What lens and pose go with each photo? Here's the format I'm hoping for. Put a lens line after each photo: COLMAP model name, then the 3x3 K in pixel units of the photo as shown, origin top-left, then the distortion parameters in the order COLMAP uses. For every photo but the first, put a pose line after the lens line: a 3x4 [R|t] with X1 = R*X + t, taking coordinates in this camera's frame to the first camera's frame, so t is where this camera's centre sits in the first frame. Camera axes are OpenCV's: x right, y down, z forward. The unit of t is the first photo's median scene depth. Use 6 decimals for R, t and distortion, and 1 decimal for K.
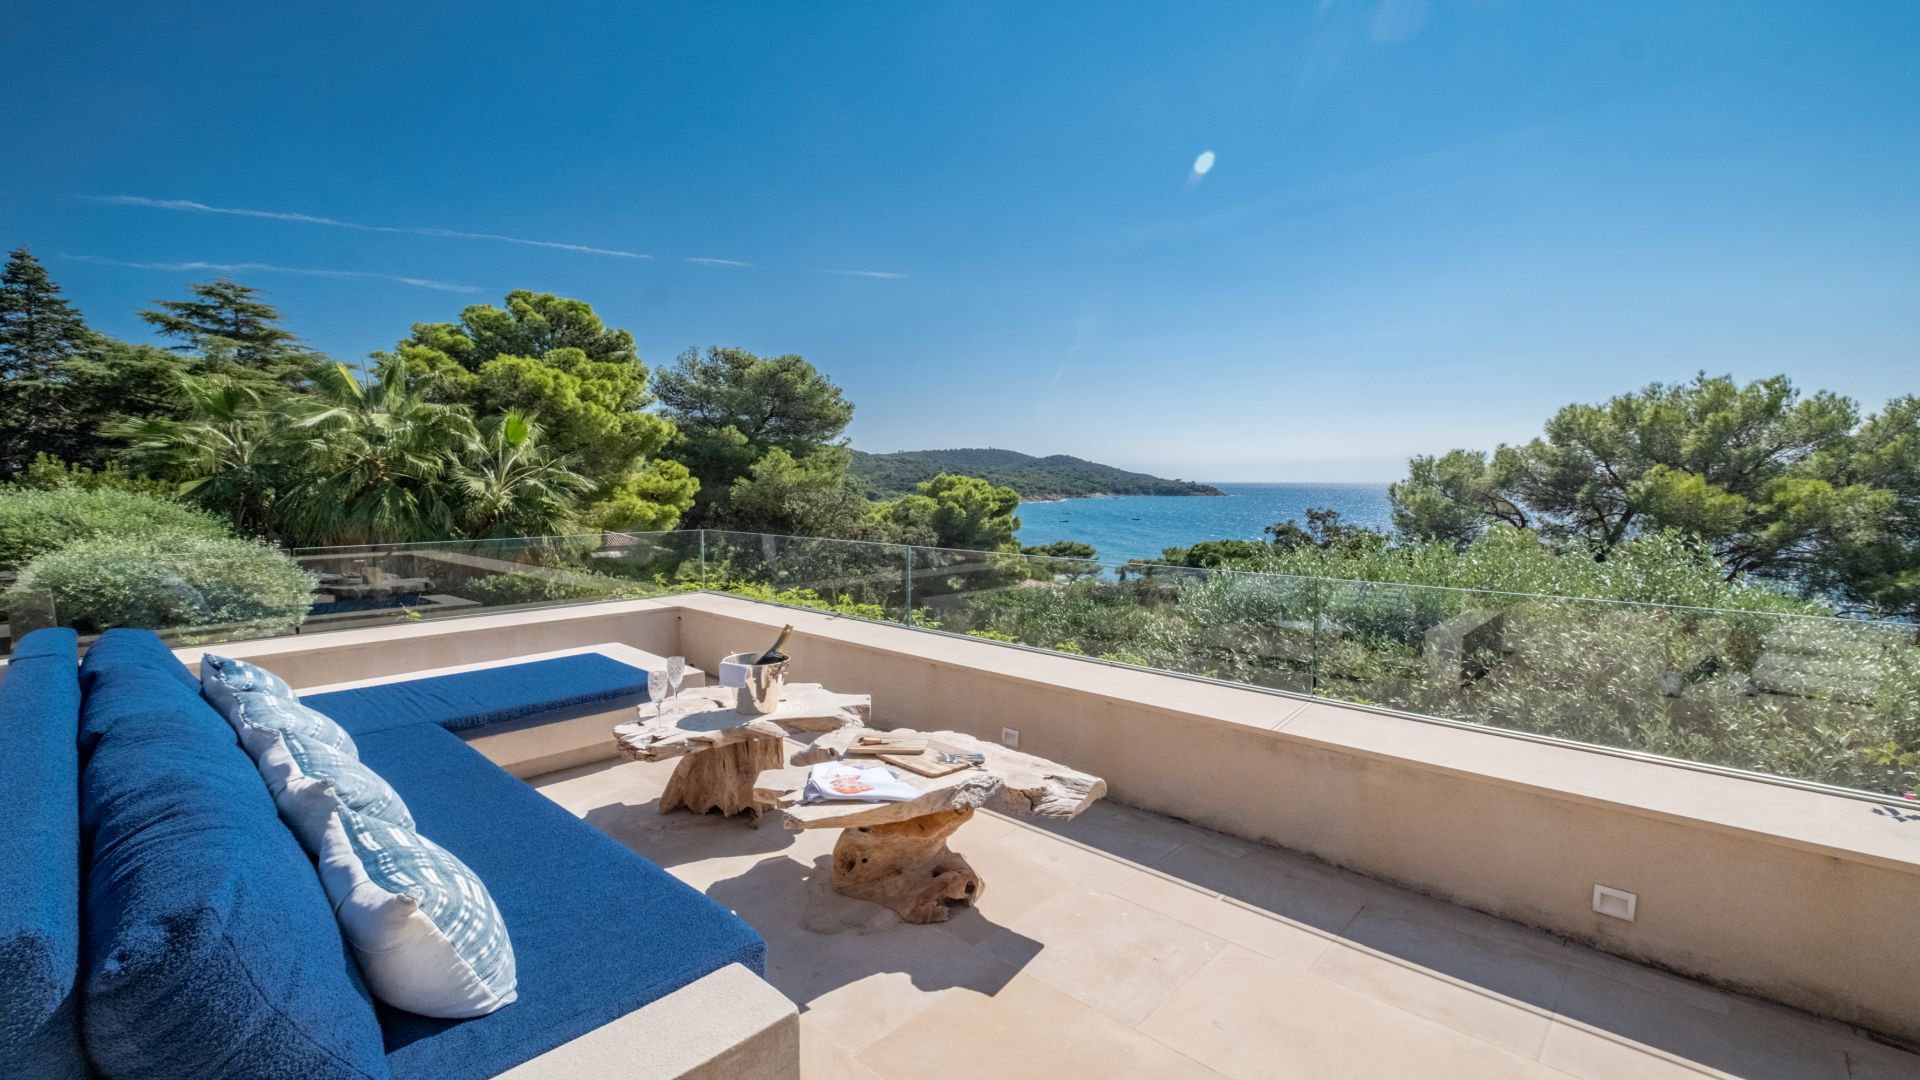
lens RADIAL K [[836.2, 0, 960.0], [0, 836.2, 540.0], [0, 0, 1]] dist [-0.009910, 0.000215]
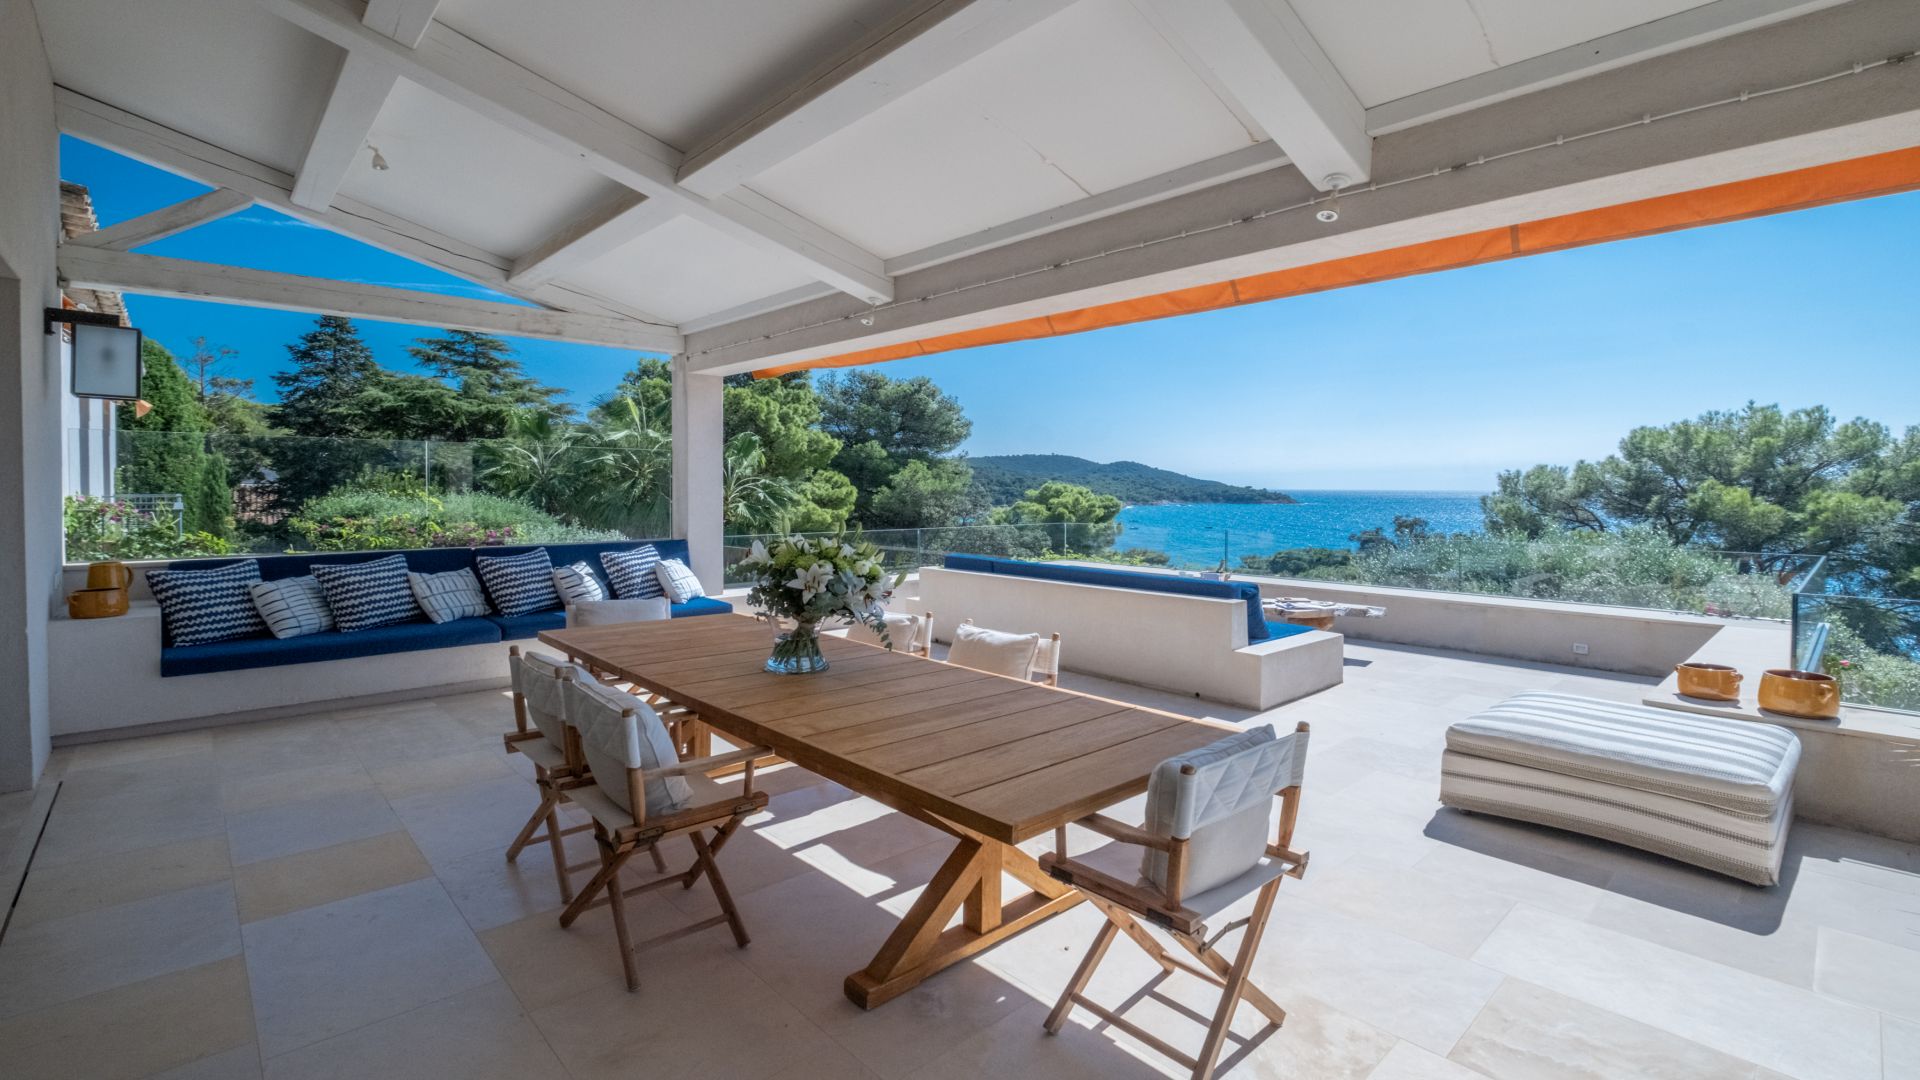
lens RADIAL K [[852.2, 0, 968.2], [0, 852.2, 475.2], [0, 0, 1]] dist [0.000984, -0.000119]
pose [[0.998010, 0.002210, -0.063011, -0.108321], [-0.007536, 0.996403, -0.084407, 0.010324], [0.062598, 0.084714, 0.994437, -0.200882]]
